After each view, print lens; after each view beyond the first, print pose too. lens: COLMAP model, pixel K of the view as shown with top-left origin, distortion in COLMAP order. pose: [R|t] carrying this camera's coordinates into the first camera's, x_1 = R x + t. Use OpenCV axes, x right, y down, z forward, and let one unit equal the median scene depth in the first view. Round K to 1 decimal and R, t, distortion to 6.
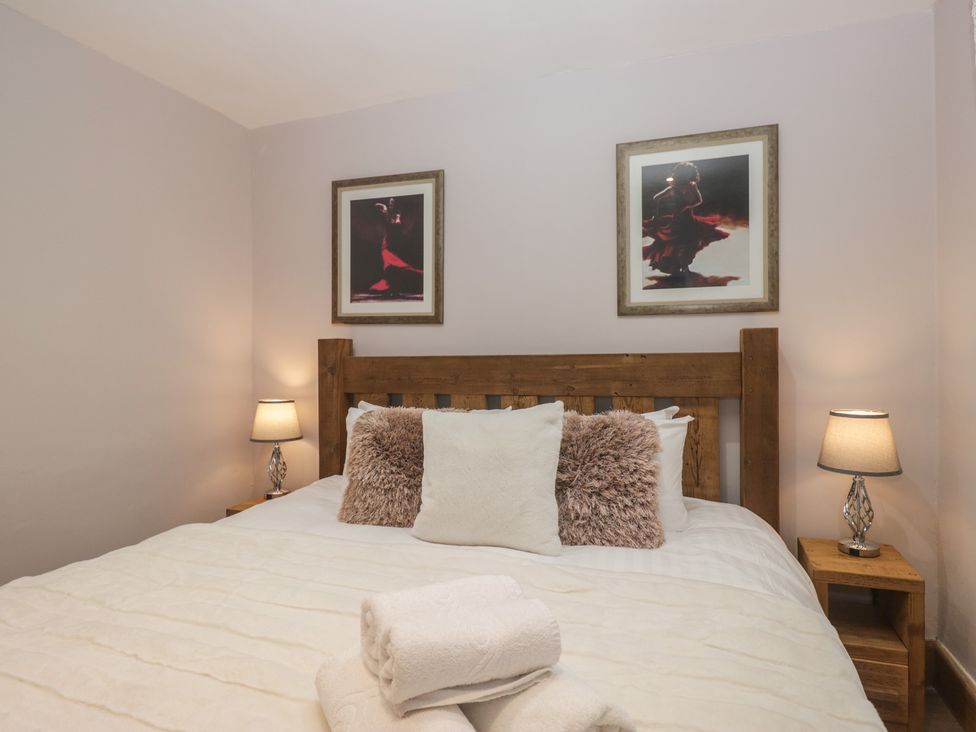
lens RADIAL K [[622.6, 0, 488.0], [0, 622.6, 366.0], [0, 0, 1]] dist [-0.002685, -0.000809]
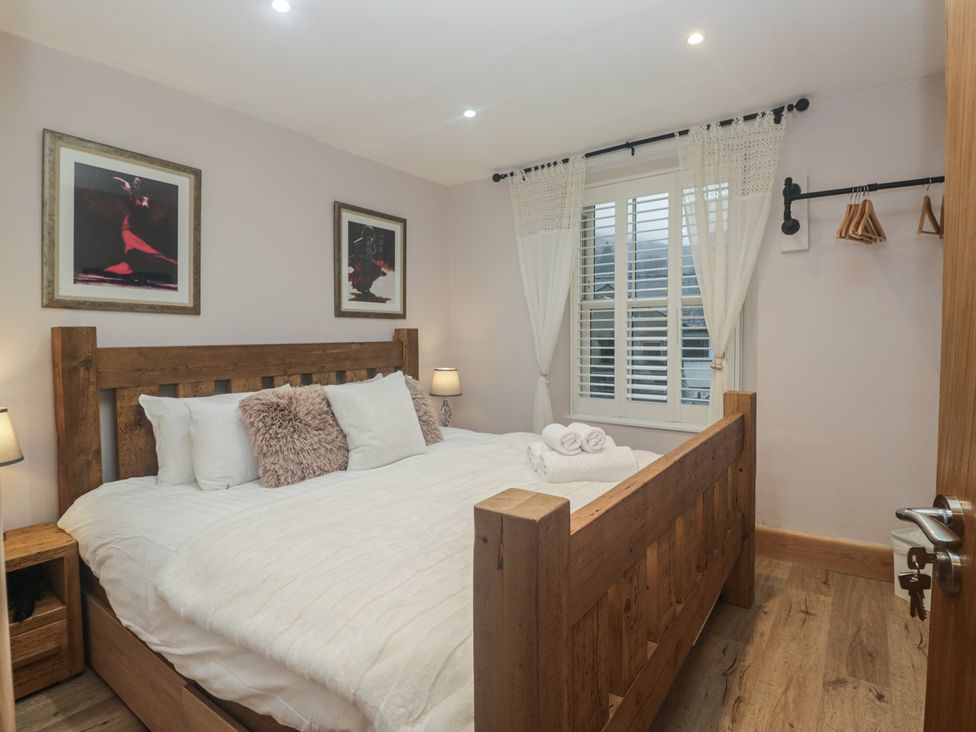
lens RADIAL K [[507.7, 0, 489.8], [0, 507.7, 358.8], [0, 0, 1]] dist [0.002313, -0.013852]
pose [[0.250258, -0.031580, 0.967664, -0.795419], [0.034973, 0.999110, 0.023562, 0.003250], [-0.967547, 0.027946, 0.251140, 0.315295]]
